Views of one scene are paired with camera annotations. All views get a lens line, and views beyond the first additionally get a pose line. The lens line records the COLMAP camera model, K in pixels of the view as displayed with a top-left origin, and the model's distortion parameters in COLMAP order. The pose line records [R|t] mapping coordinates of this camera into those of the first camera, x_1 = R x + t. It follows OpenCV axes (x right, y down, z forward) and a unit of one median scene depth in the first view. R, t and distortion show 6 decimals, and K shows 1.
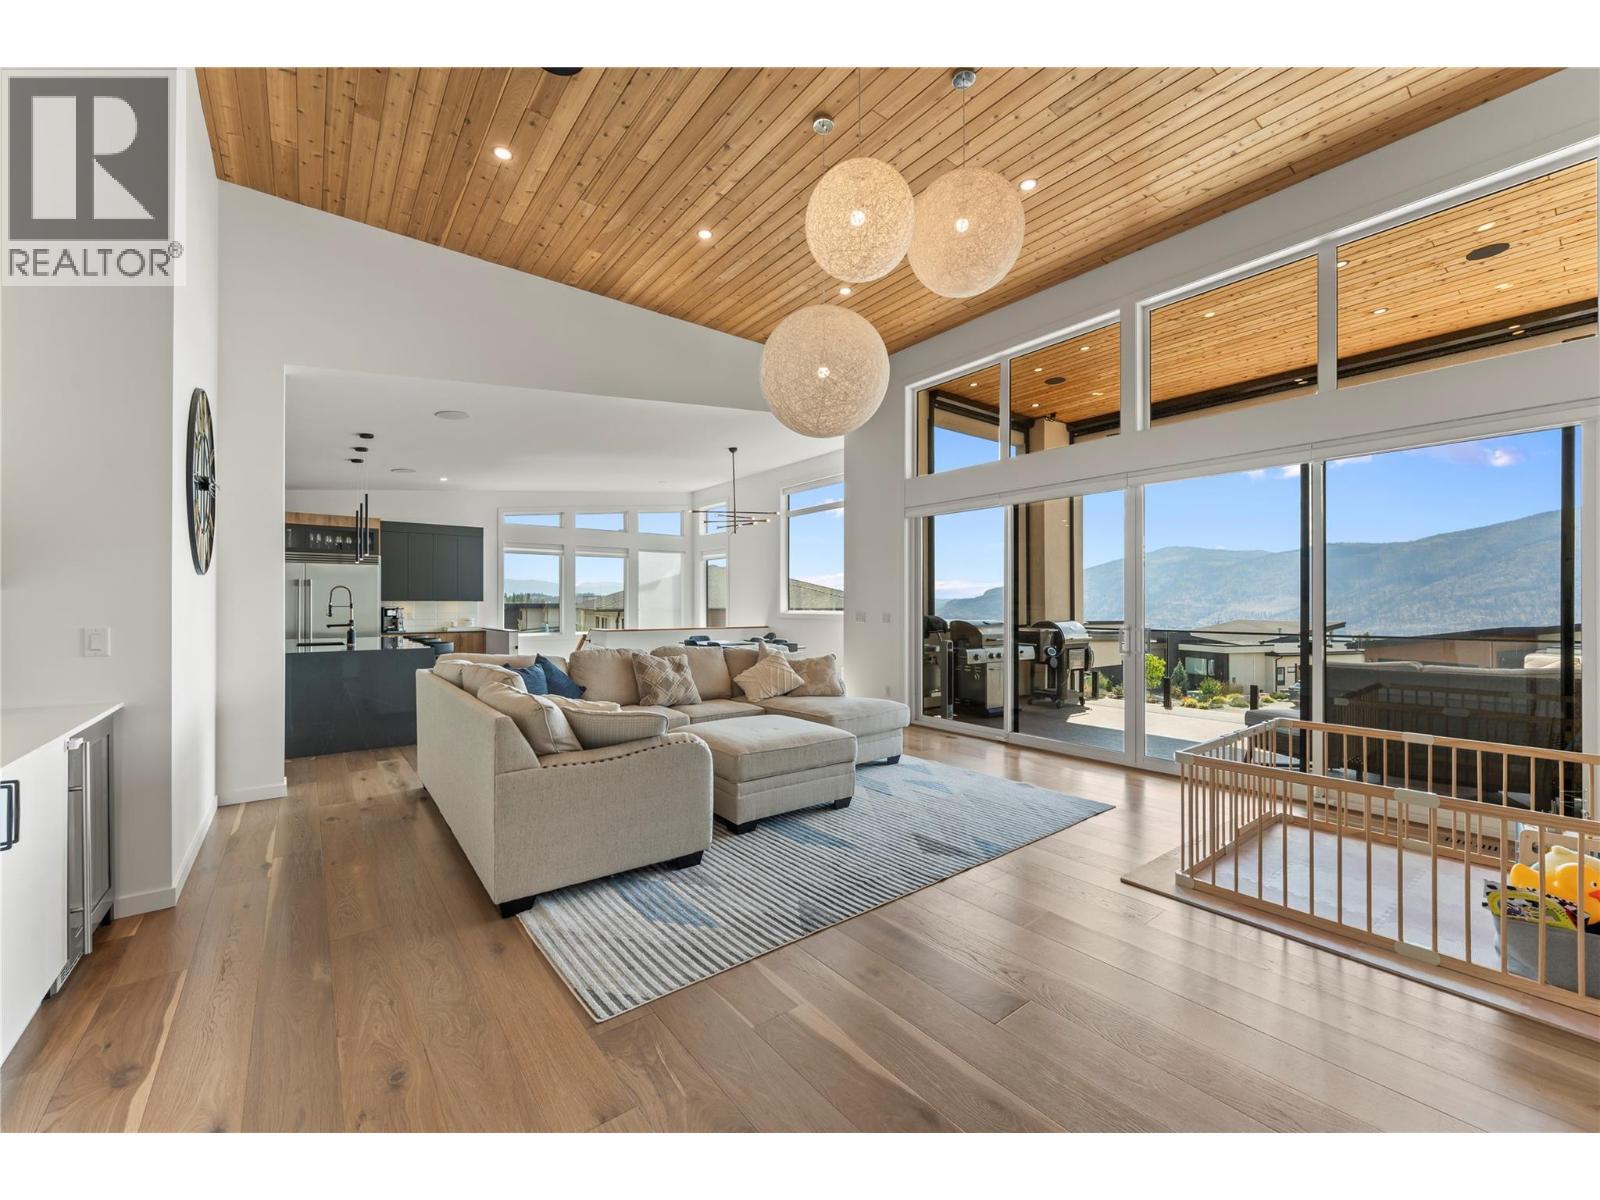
lens RADIAL K [[636.0, 0, 796.5], [0, 636.0, 600.6], [0, 0, 1]] dist [0.000089, -0.000319]
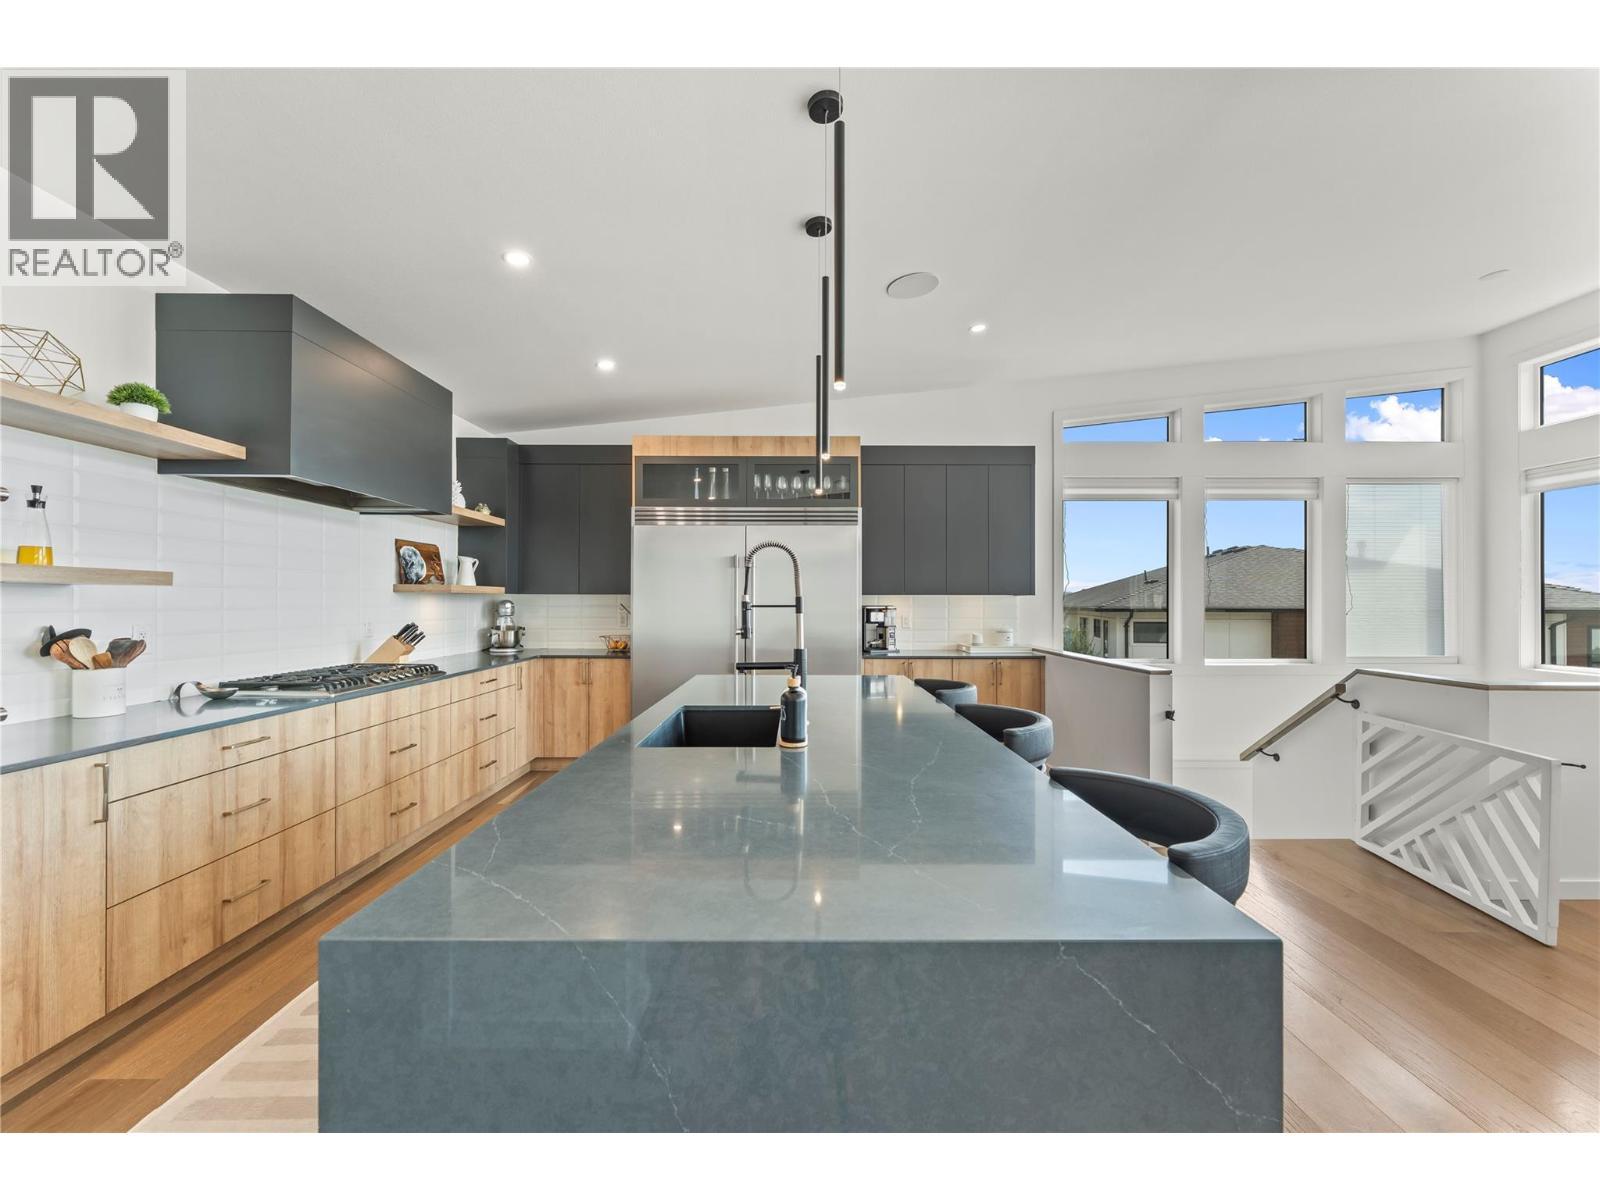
lens RADIAL K [[636.0, 0, 803.8], [0, 636.0, 599.8], [0, 0, 1]] dist [0.000089, -0.000319]
pose [[0.788037, 0.002393, -0.615623, -0.404281], [0.000954, 0.999986, 0.005109, 0.002448], [0.615627, -0.004613, 0.788024, 0.612162]]
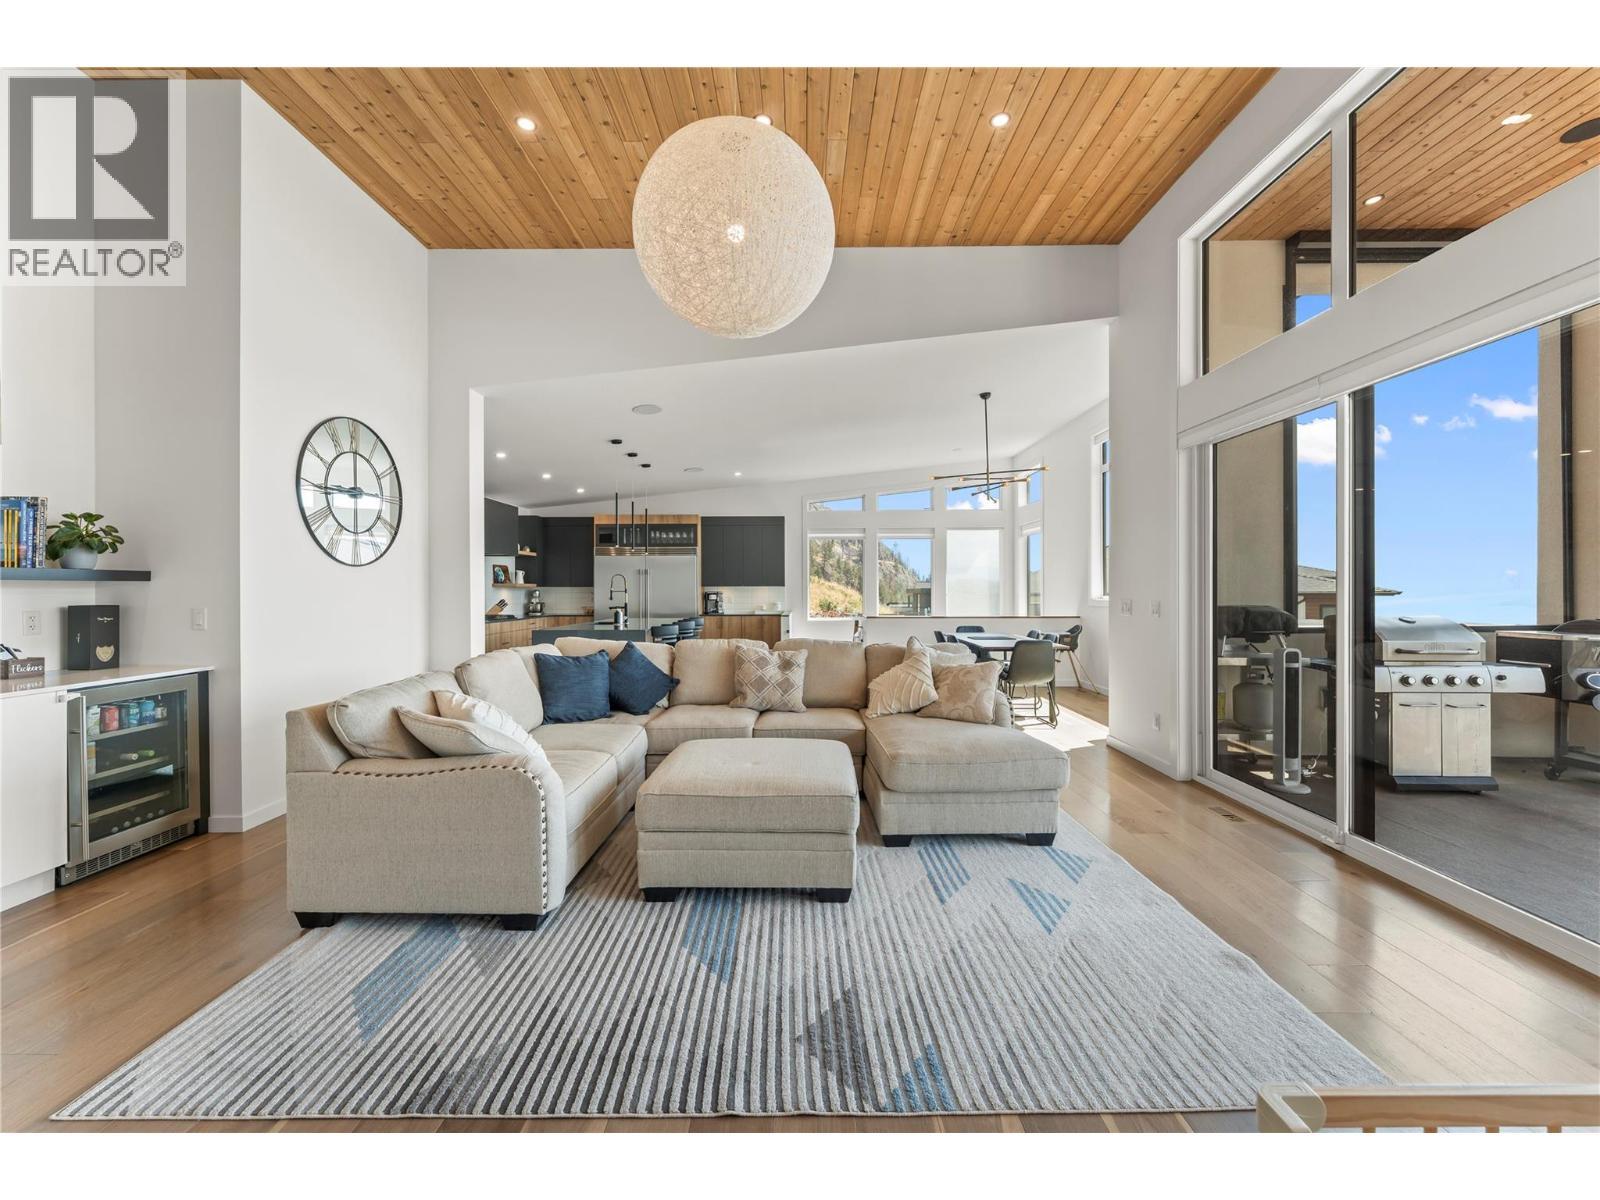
lens RADIAL K [[636.0, 0, 798.5], [0, 636.0, 590.8], [0, 0, 1]] dist [0.000089, -0.000319]
pose [[0.788577, -0.000716, -0.614936, 0.213084], [0.005796, 0.999964, 0.006269, 0.002036], [0.614909, -0.008508, 0.788552, 0.225390]]
